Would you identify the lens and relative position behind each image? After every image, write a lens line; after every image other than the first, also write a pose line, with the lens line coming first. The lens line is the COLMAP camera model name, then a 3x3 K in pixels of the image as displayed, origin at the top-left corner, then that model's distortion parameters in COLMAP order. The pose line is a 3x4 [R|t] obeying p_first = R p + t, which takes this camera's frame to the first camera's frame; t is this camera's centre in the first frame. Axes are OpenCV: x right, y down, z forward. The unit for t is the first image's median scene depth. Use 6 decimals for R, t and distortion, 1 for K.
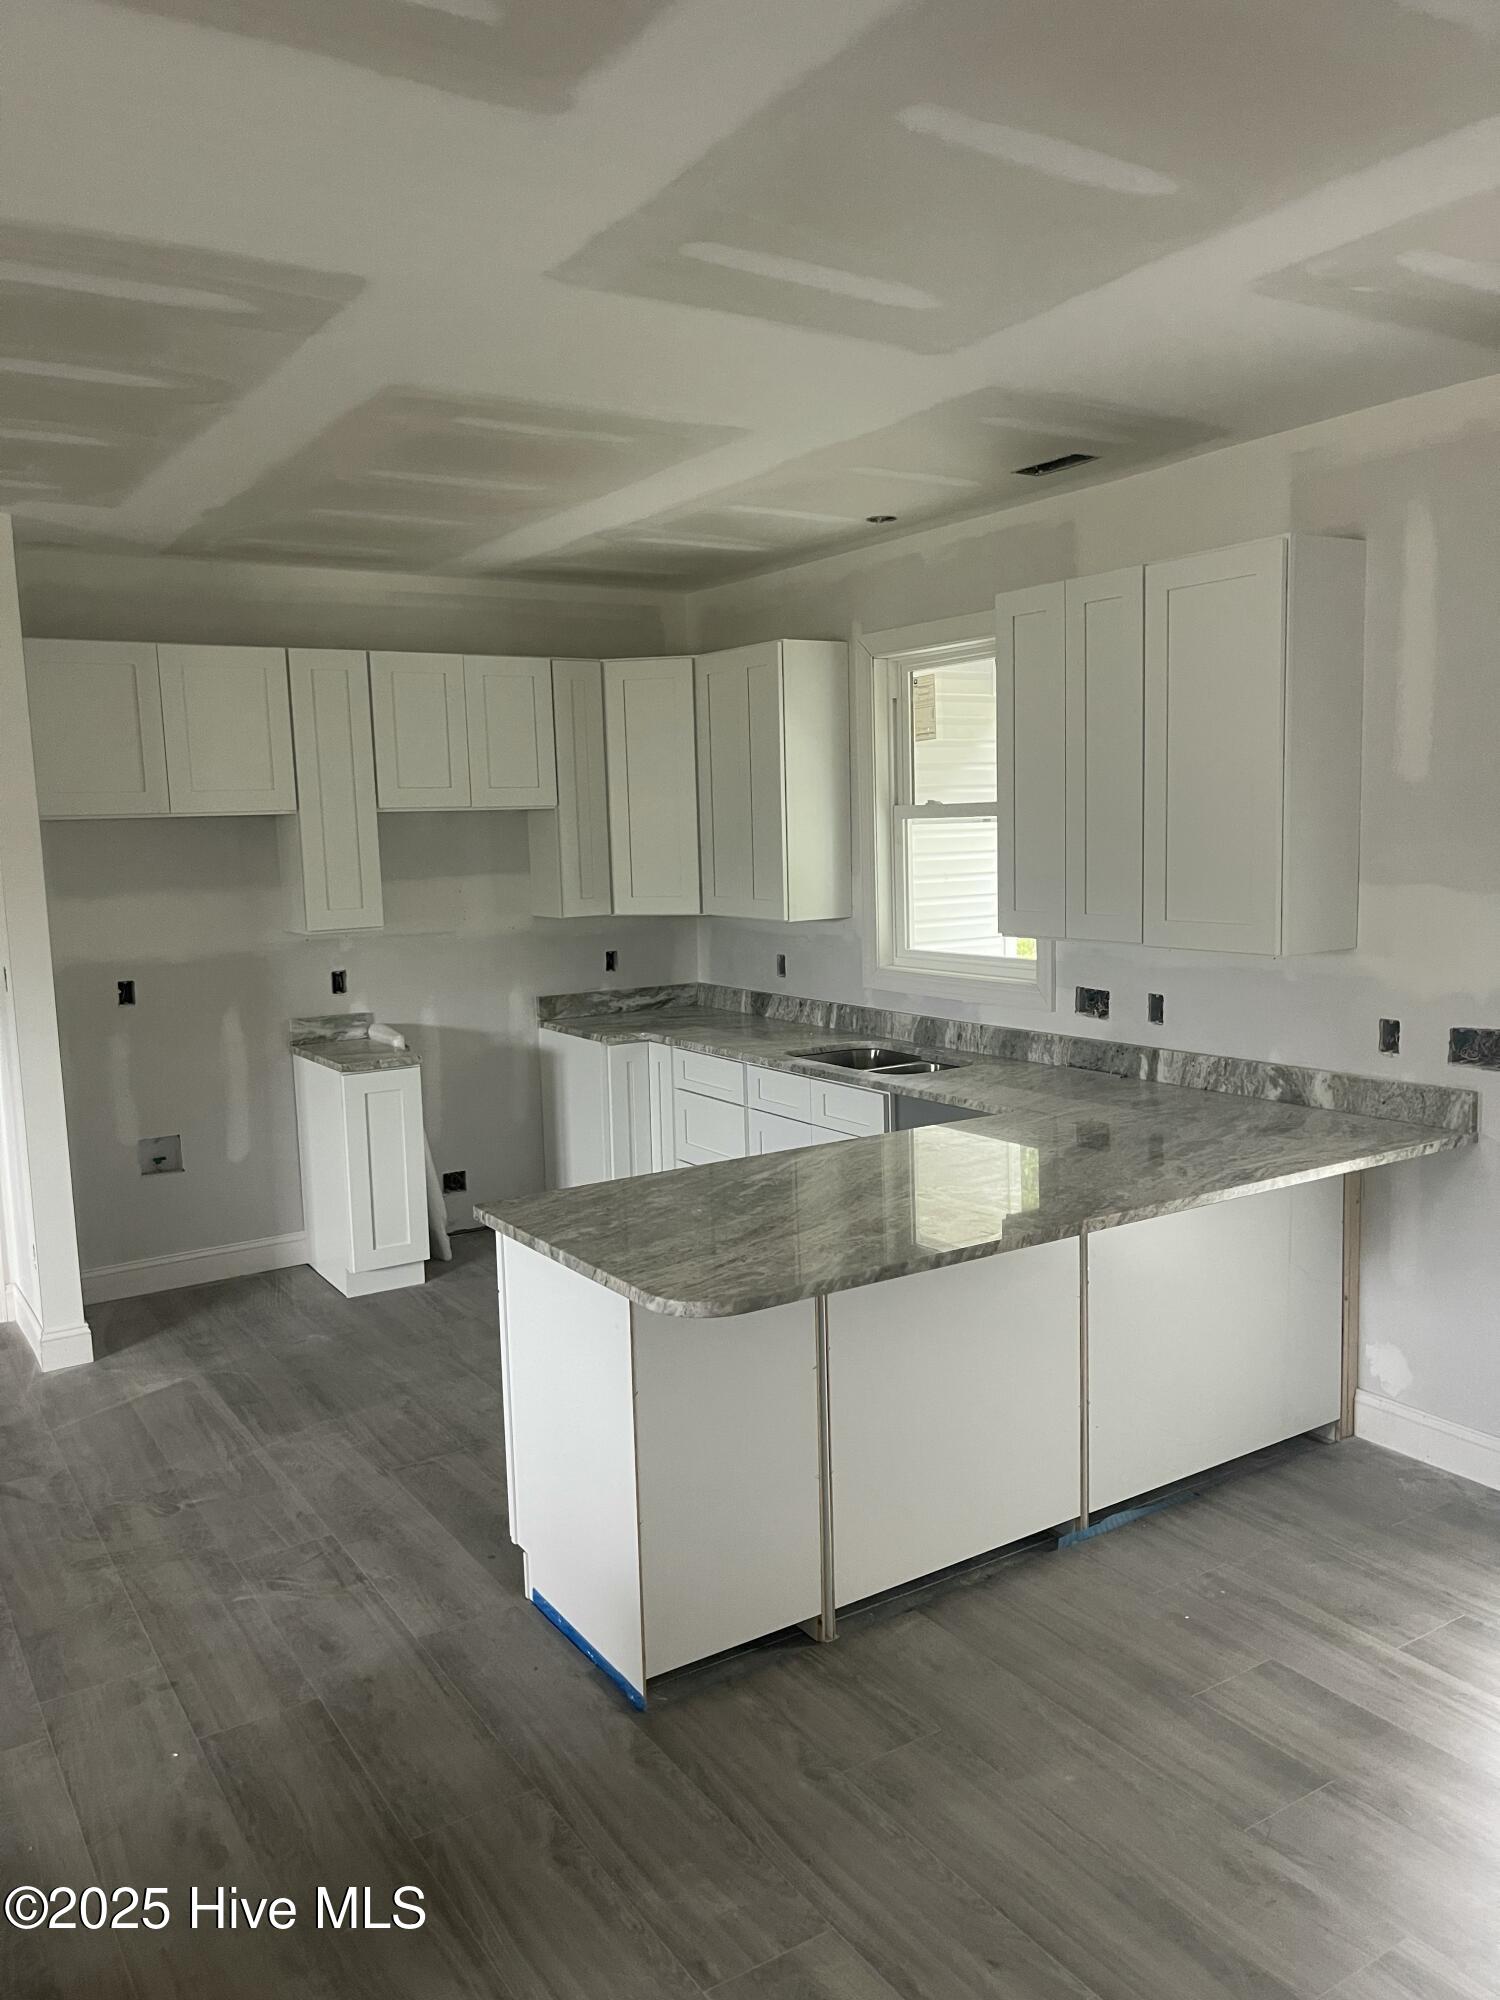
lens RADIAL K [[1518.1, 0, 750.0], [0, 1518.1, 1000.0], [0, 0, 1]] dist [0.078097, -0.096771]
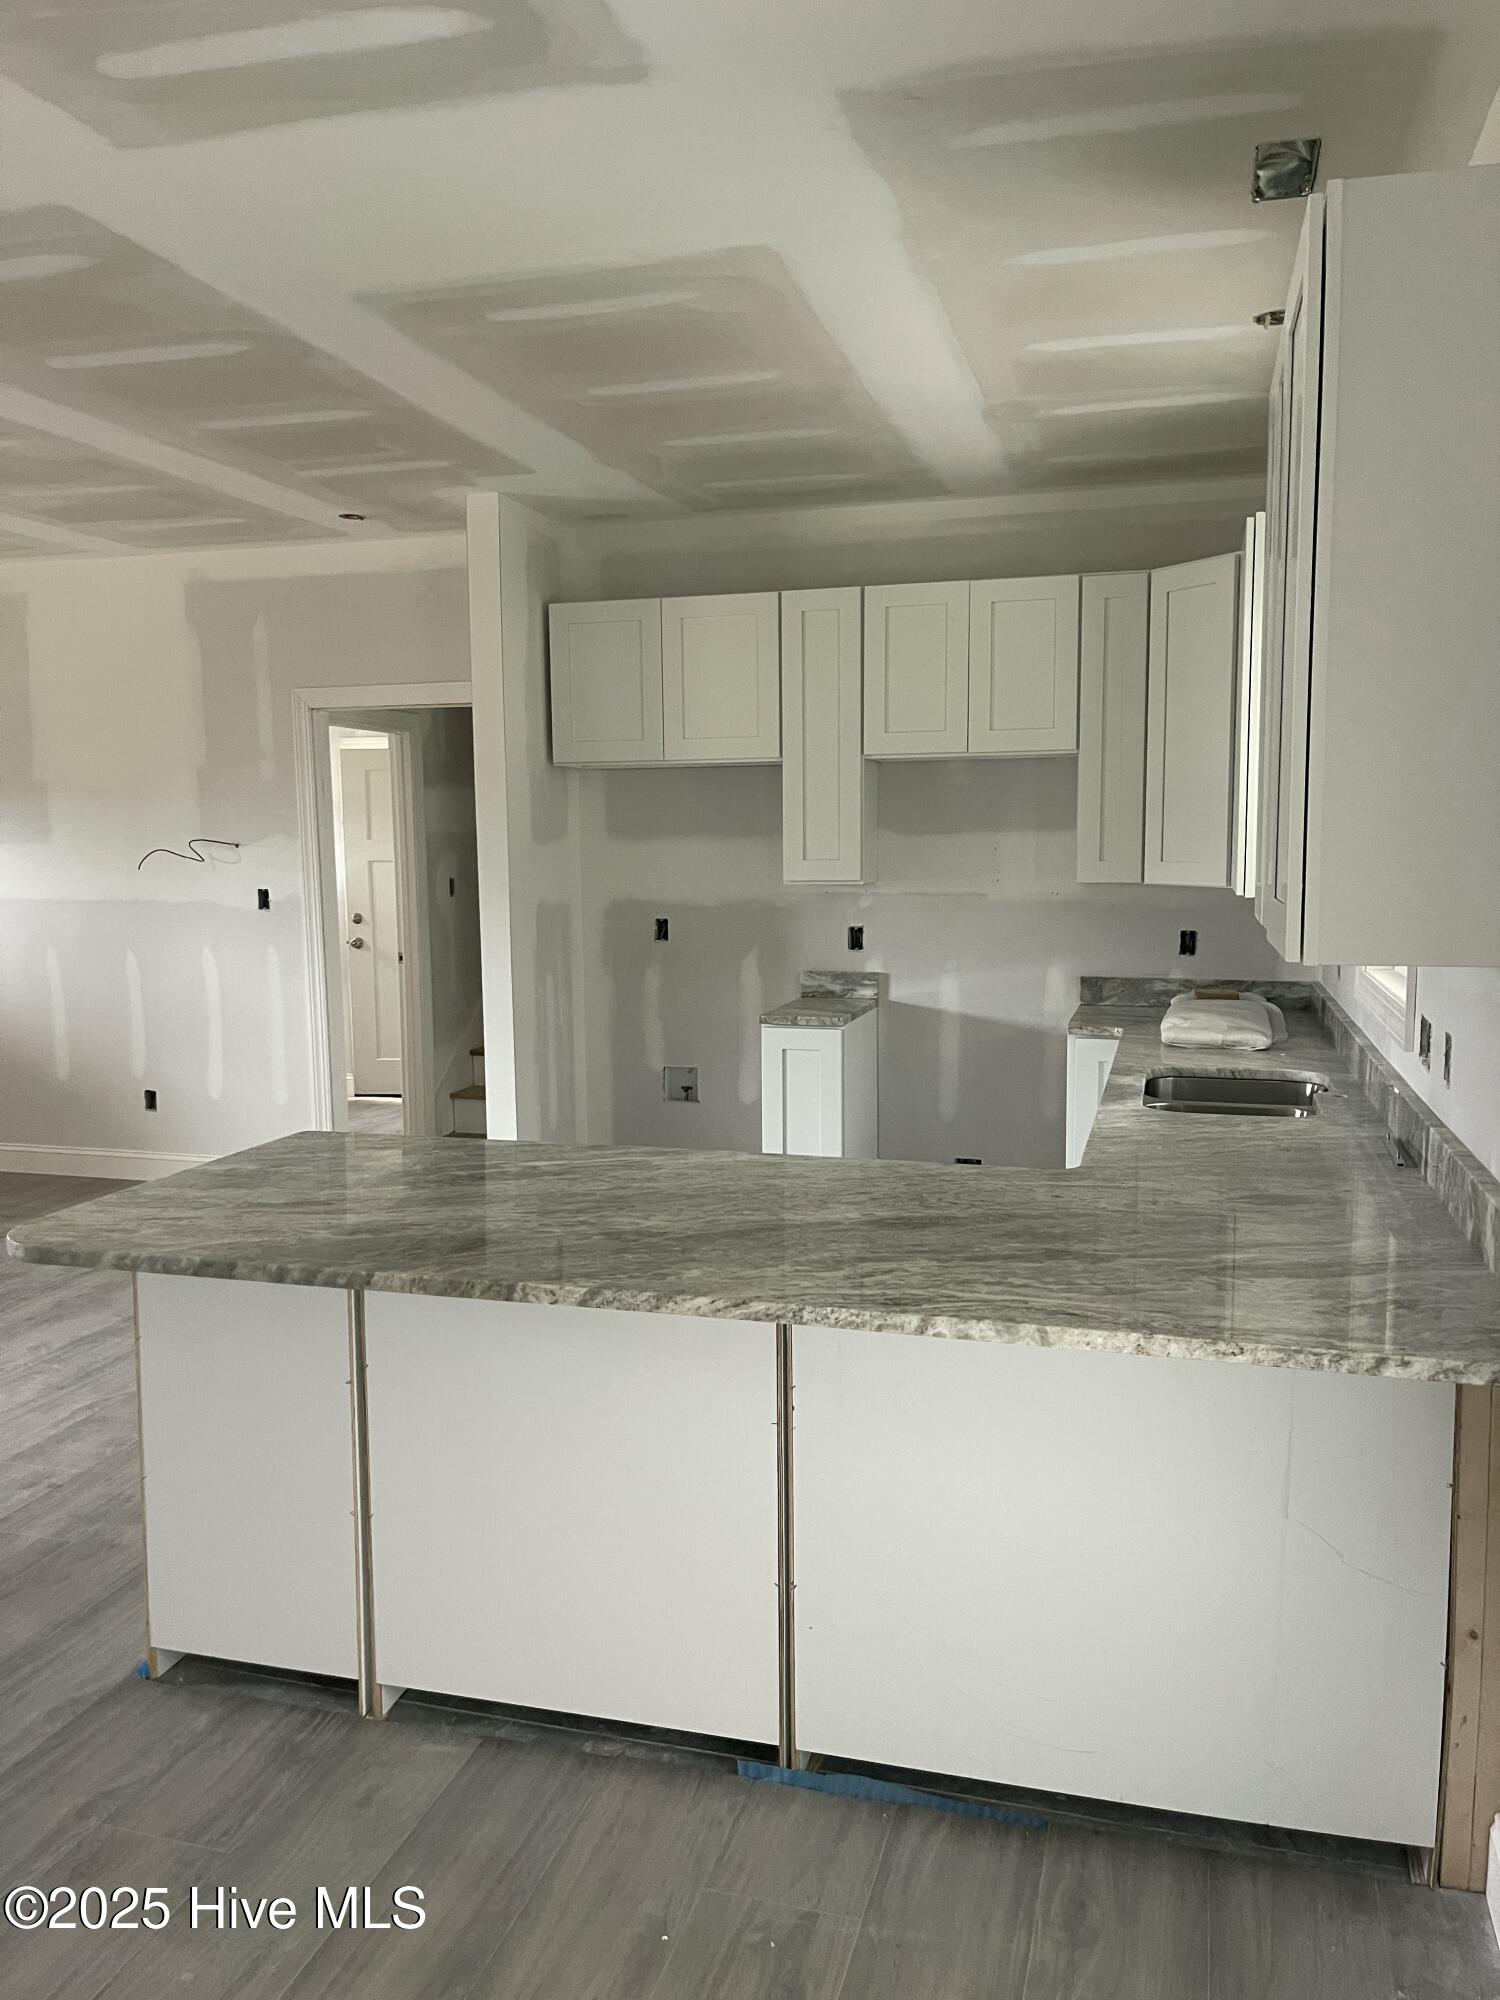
lens RADIAL K [[1518.1, 0, 750.0], [0, 1518.1, 1000.0], [0, 0, 1]] dist [0.078097, -0.096771]
pose [[0.654347, 0.104701, -0.748911, 0.434409], [-0.099815, 0.993662, 0.051708, -0.016688], [0.749578, 0.040917, 0.660650, 0.334531]]
